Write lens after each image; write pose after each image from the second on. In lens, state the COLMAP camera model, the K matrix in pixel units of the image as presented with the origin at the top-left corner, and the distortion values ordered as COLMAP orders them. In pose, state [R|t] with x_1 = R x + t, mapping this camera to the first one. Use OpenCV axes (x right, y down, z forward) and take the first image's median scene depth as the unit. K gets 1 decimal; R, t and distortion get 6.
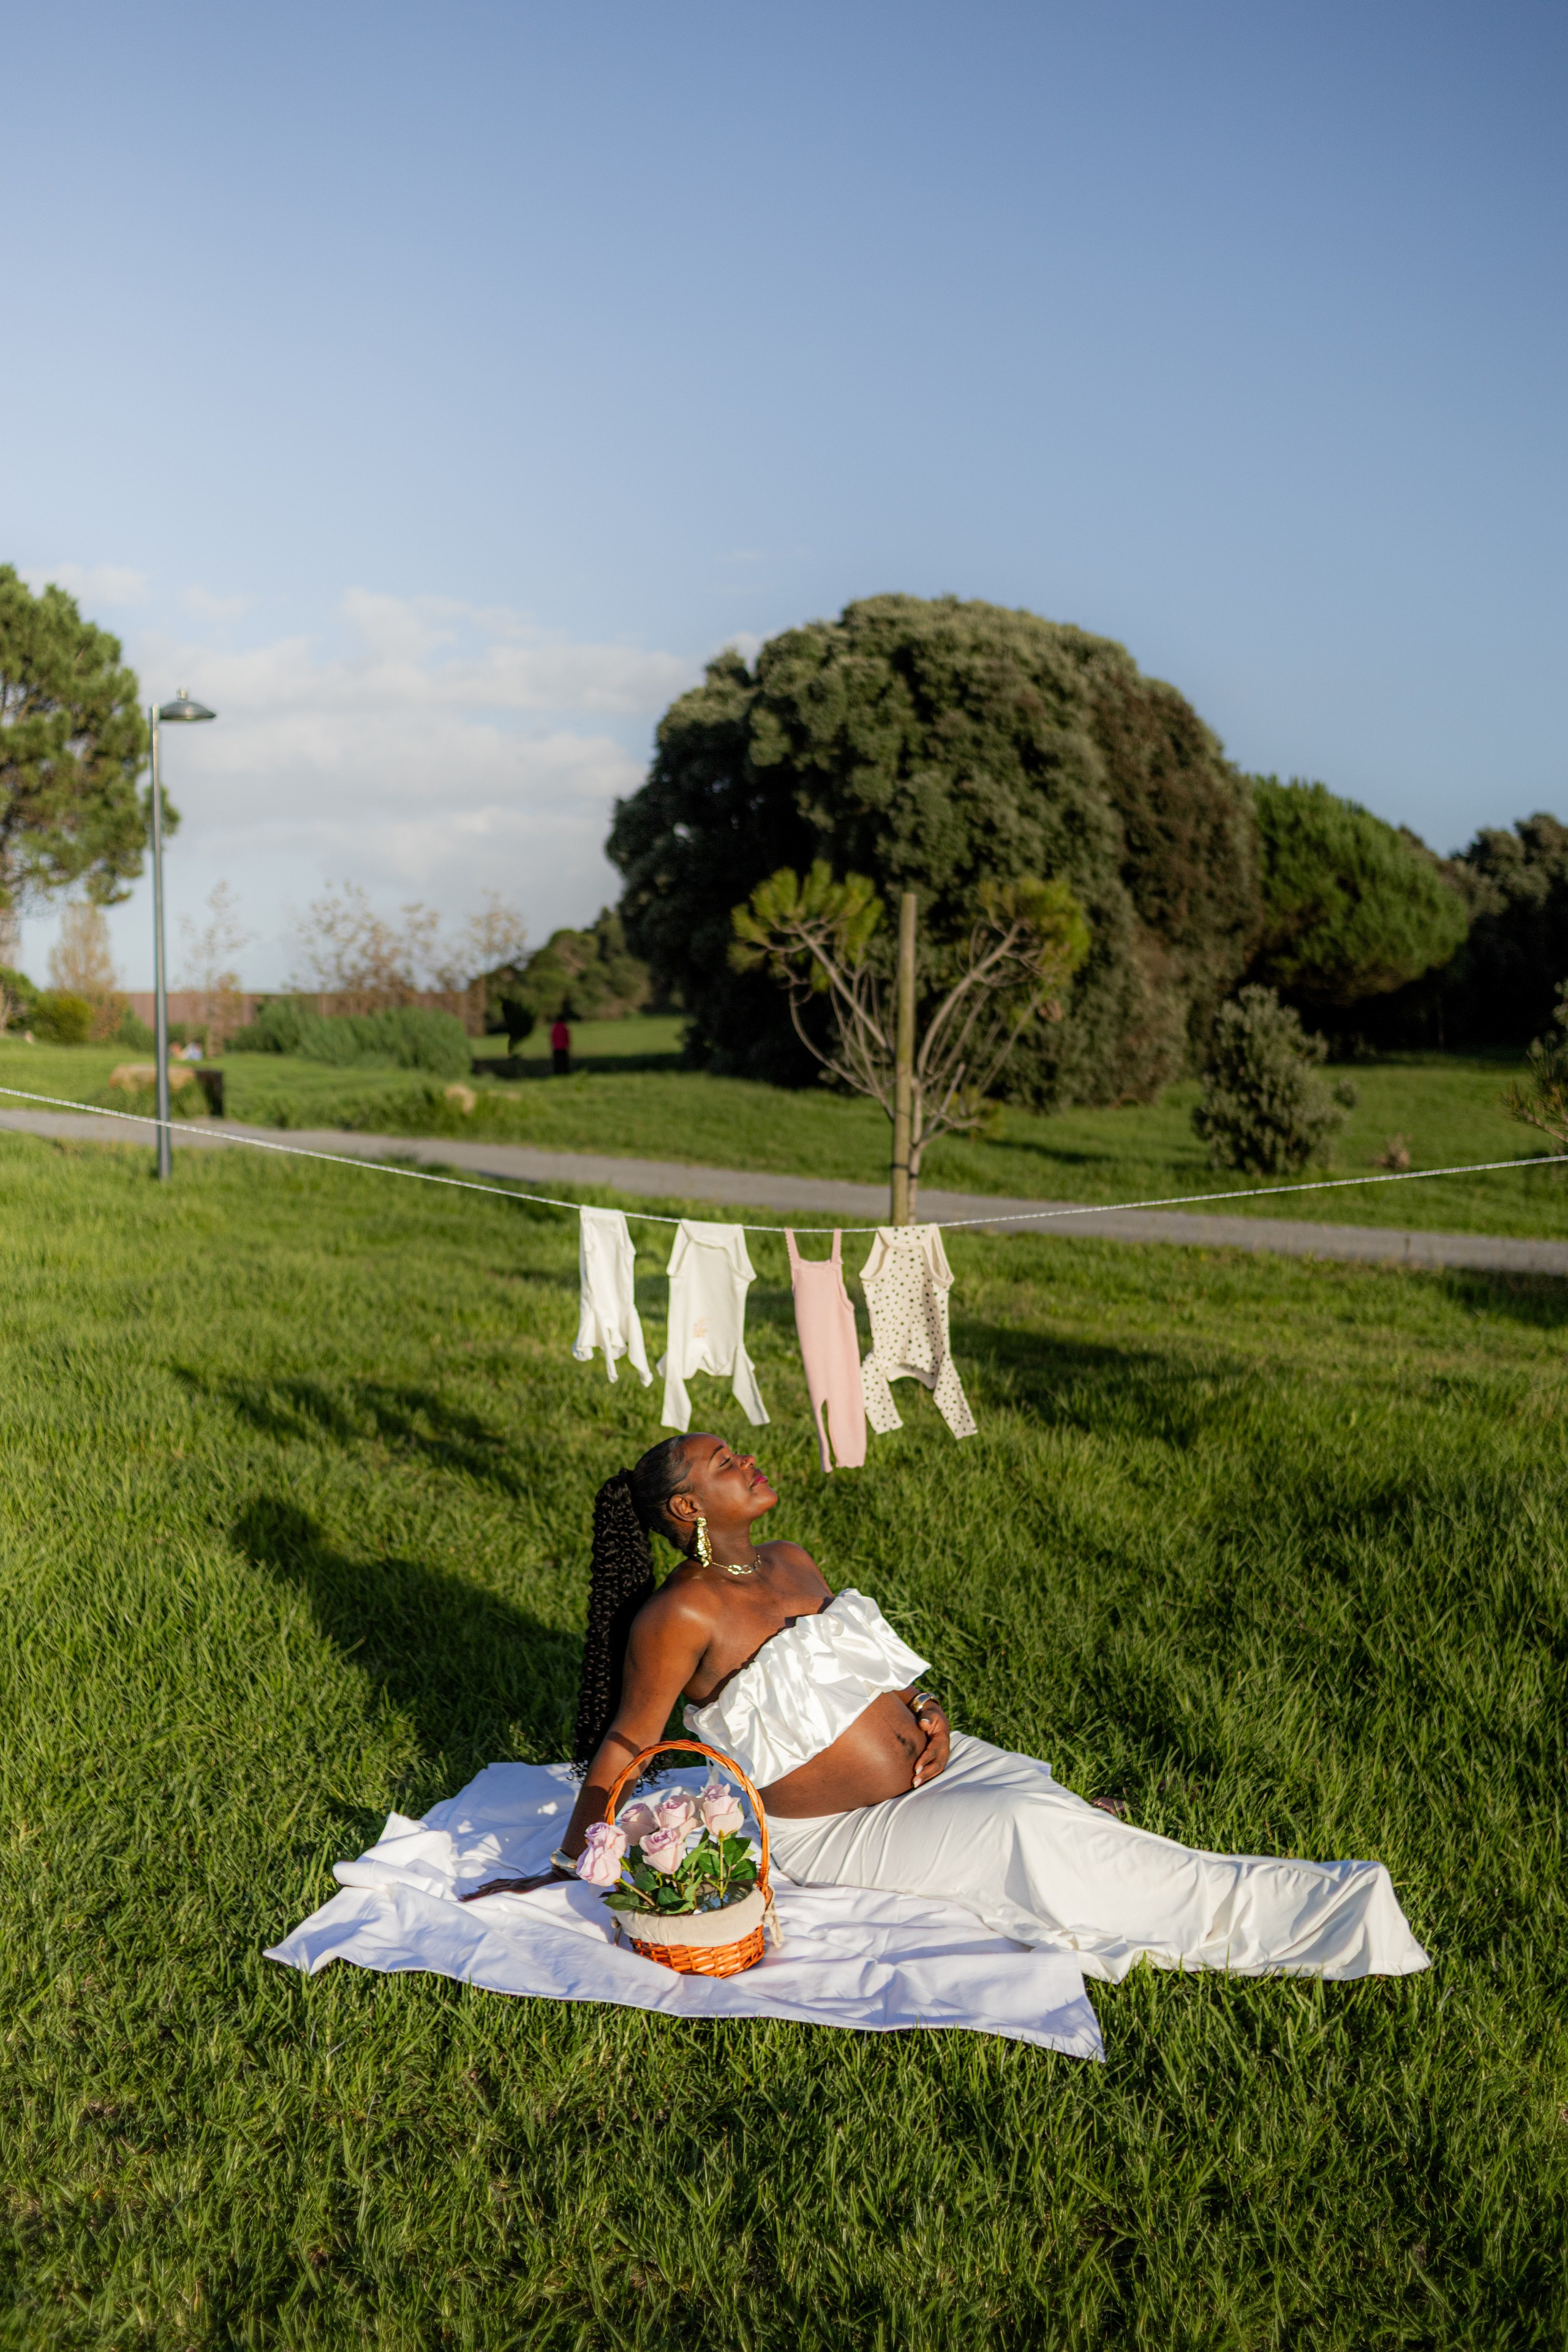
lens RADIAL K [[2258.8, 0, 788.7], [0, 2258.8, 1173.1], [0, 0, 1]] dist [-0.017085, 0.036802]
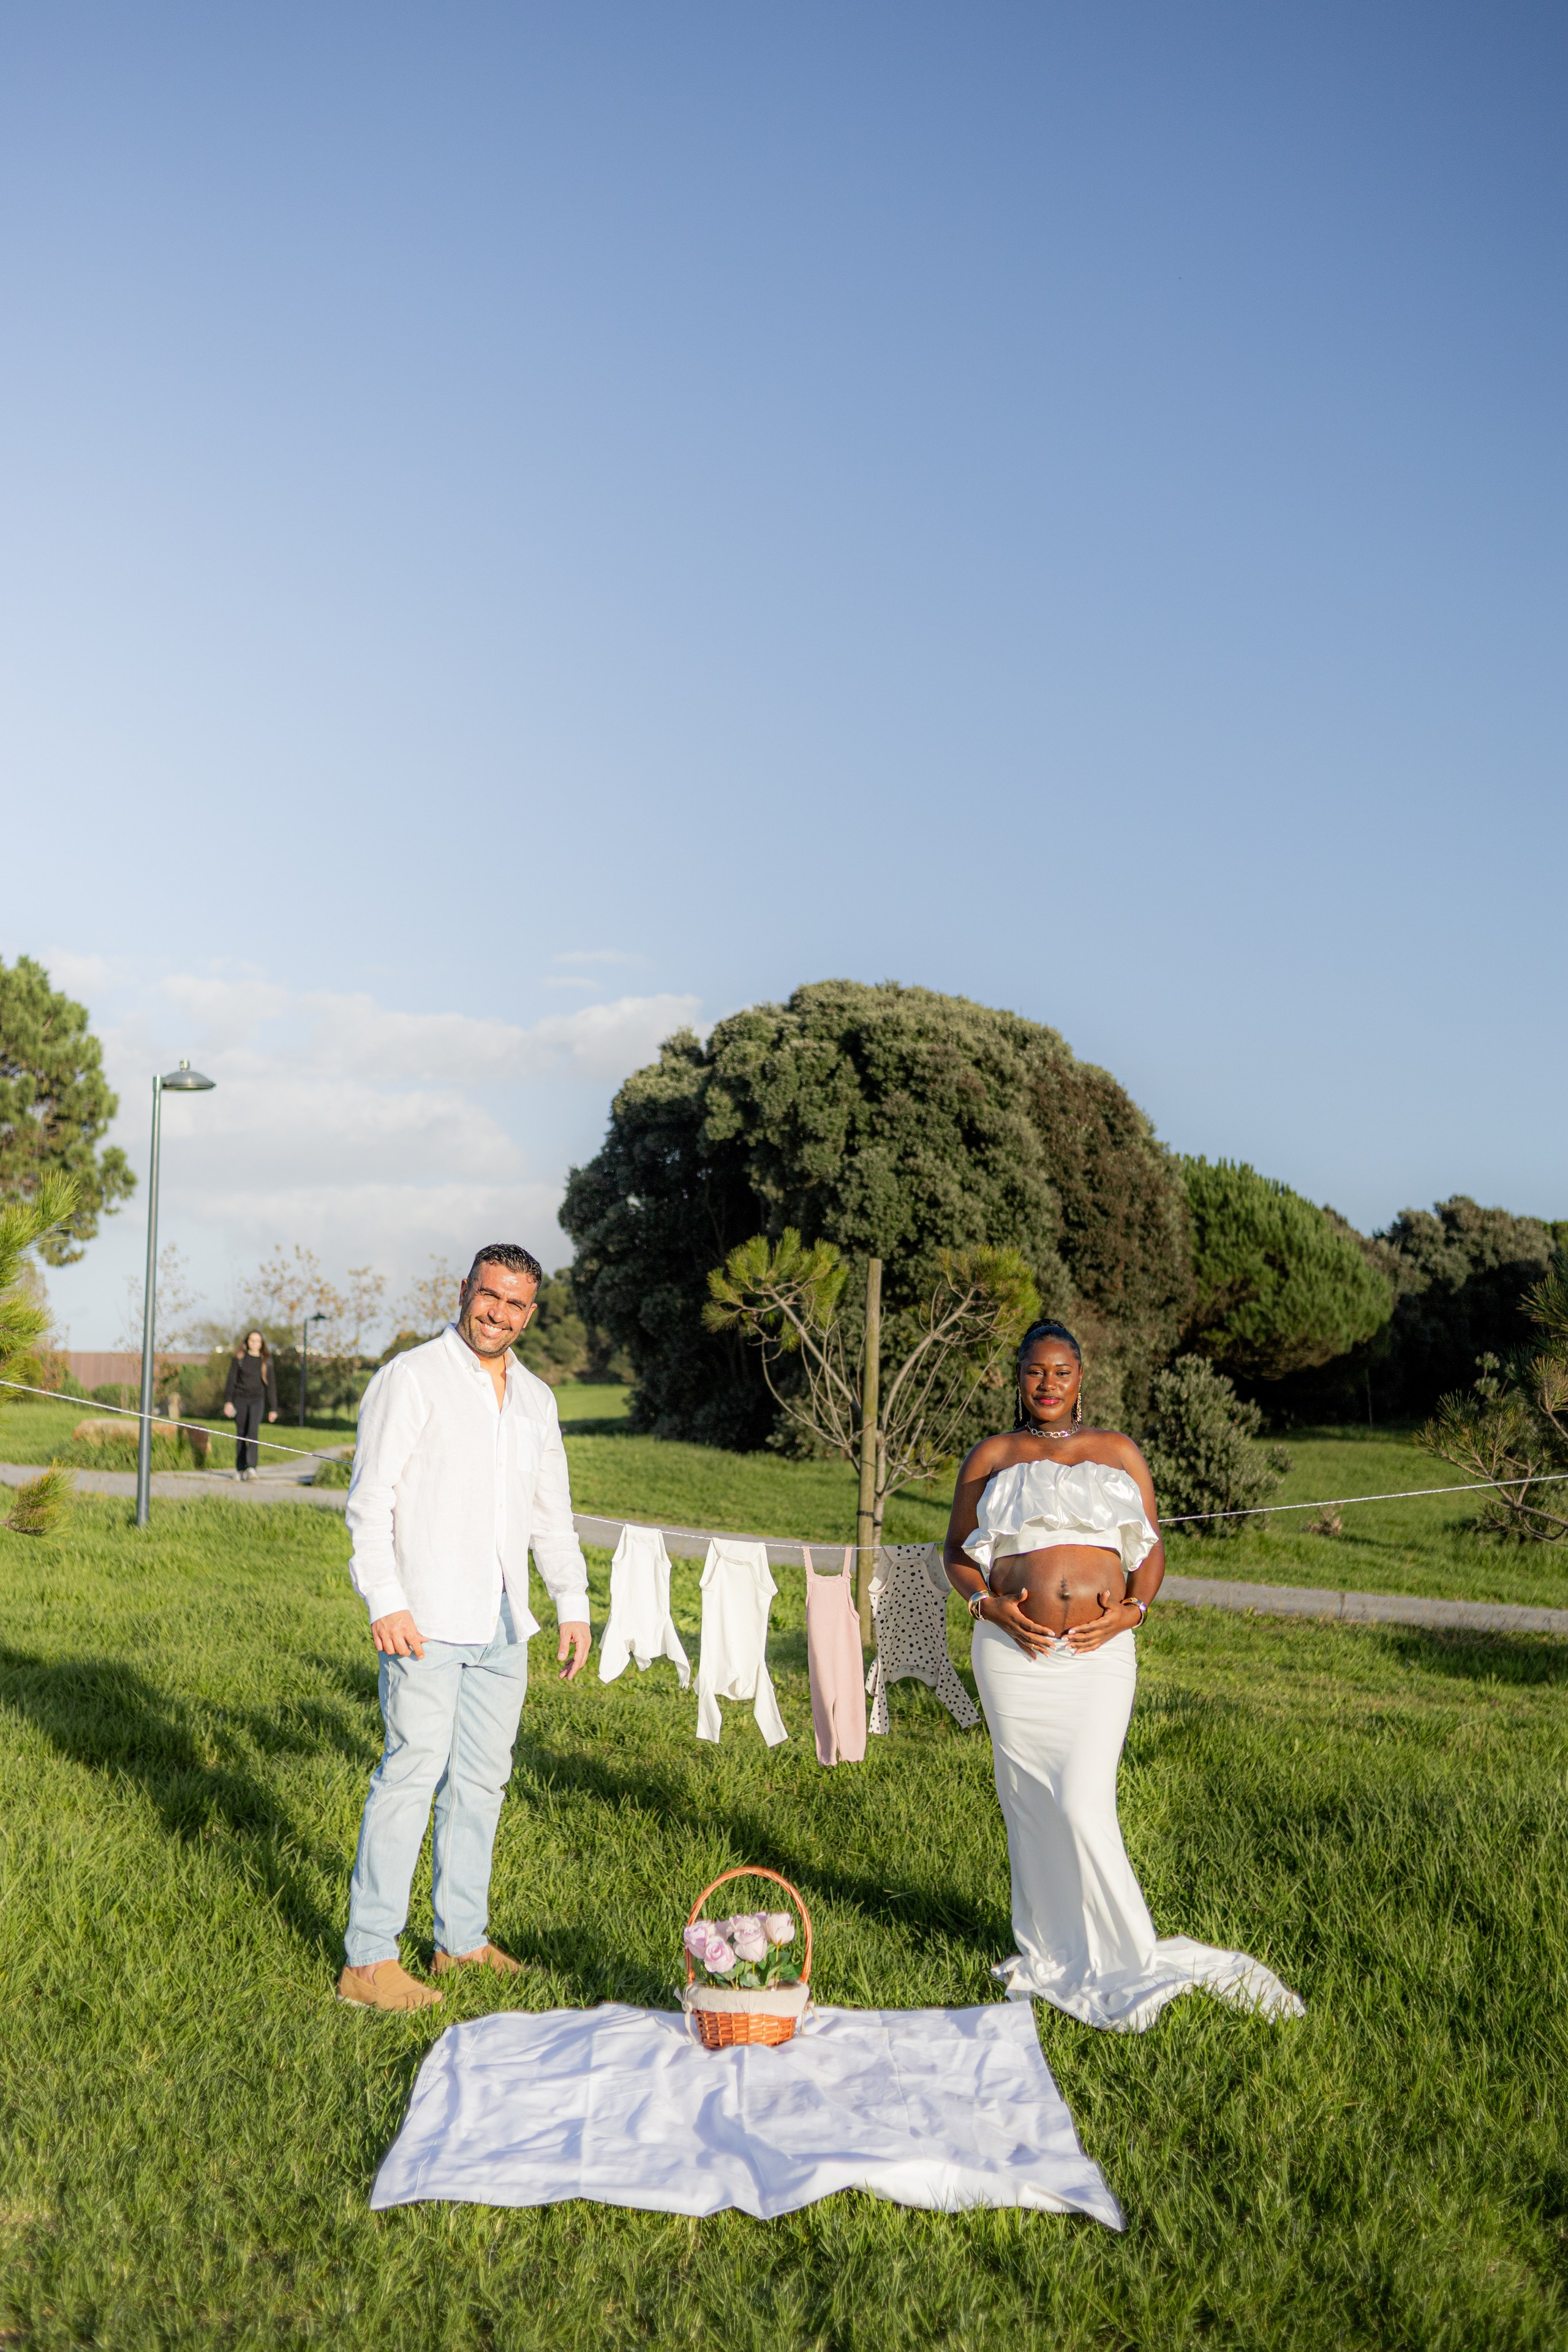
lens RADIAL K [[2252.0, 0, 789.2], [0, 2252.0, 1178.2], [0, 0, 1]] dist [-0.015603, 0.029036]
pose [[0.999492, 0.015067, 0.028080, -0.017155], [-0.010348, 0.986866, -0.161207, 0.011109], [-0.030140, 0.160834, 0.986521, -0.062718]]
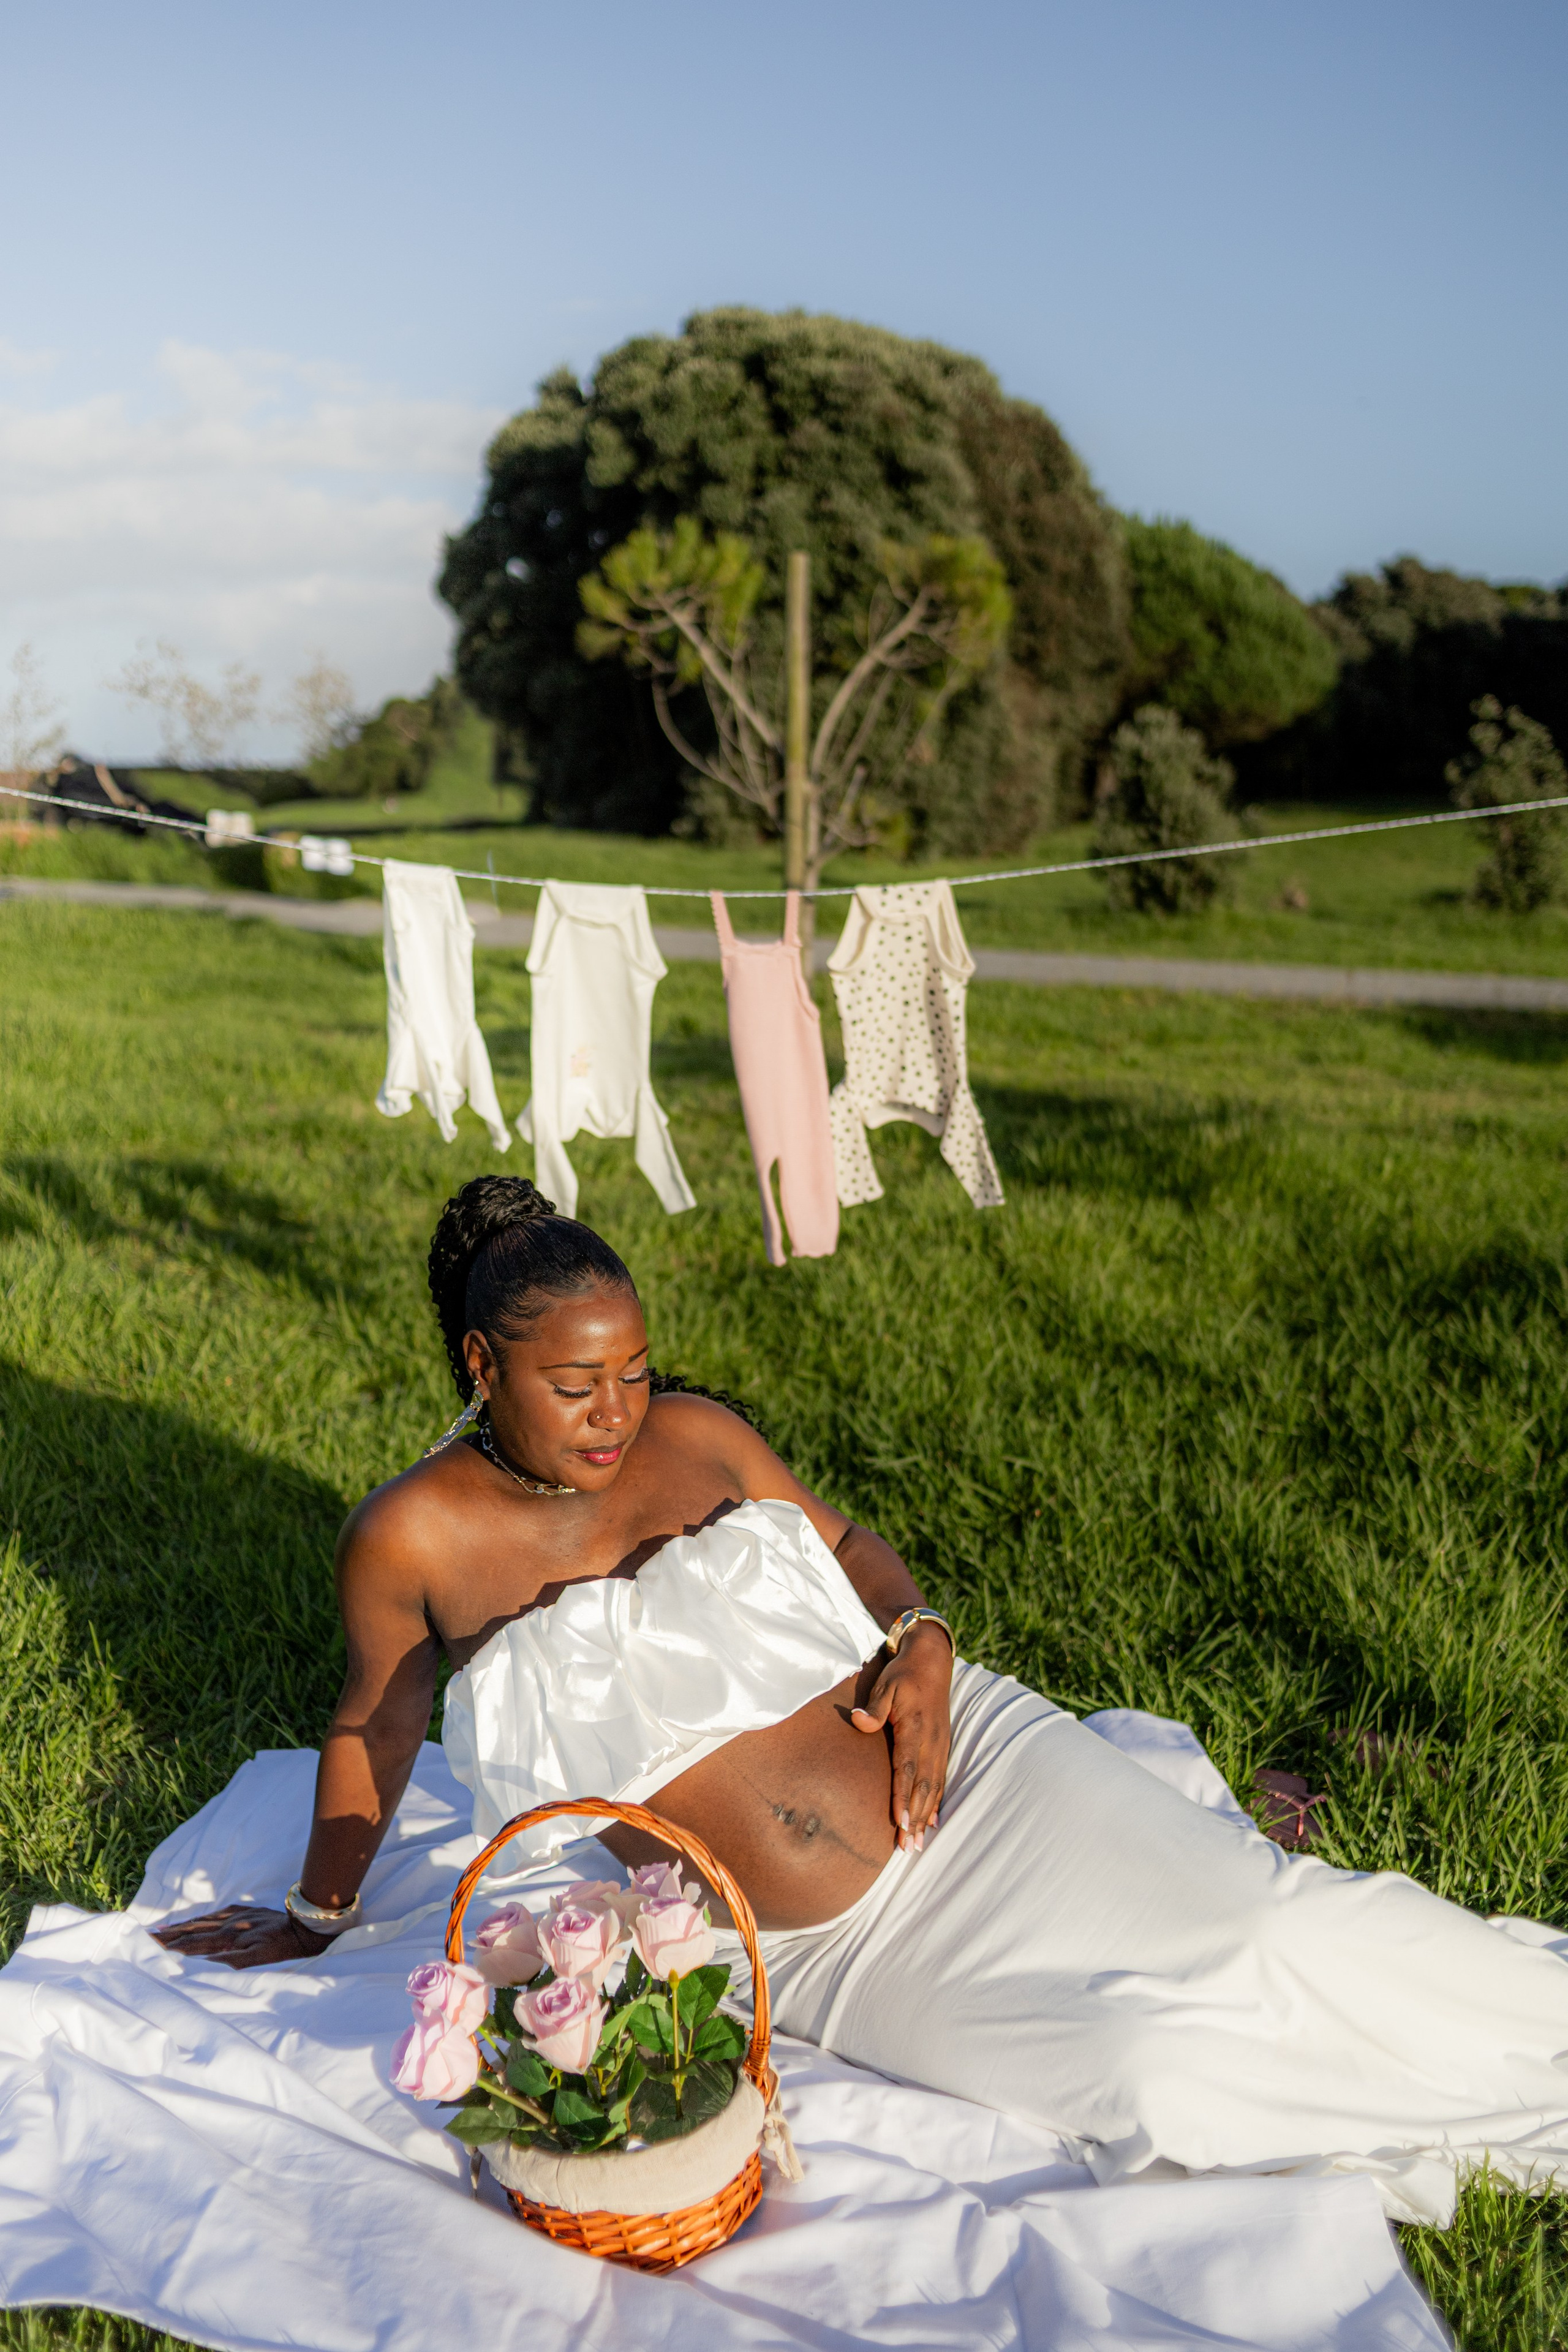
lens RADIAL K [[2267.6, 0, 789.6], [0, 2267.6, 1168.8], [0, 0, 1]] dist [-0.009202, 0.009391]
pose [[0.997504, -0.026895, 0.065284, -0.009117], [0.020436, 0.995009, 0.097670, 0.017237], [-0.067585, -0.096092, 0.993075, 0.142263]]
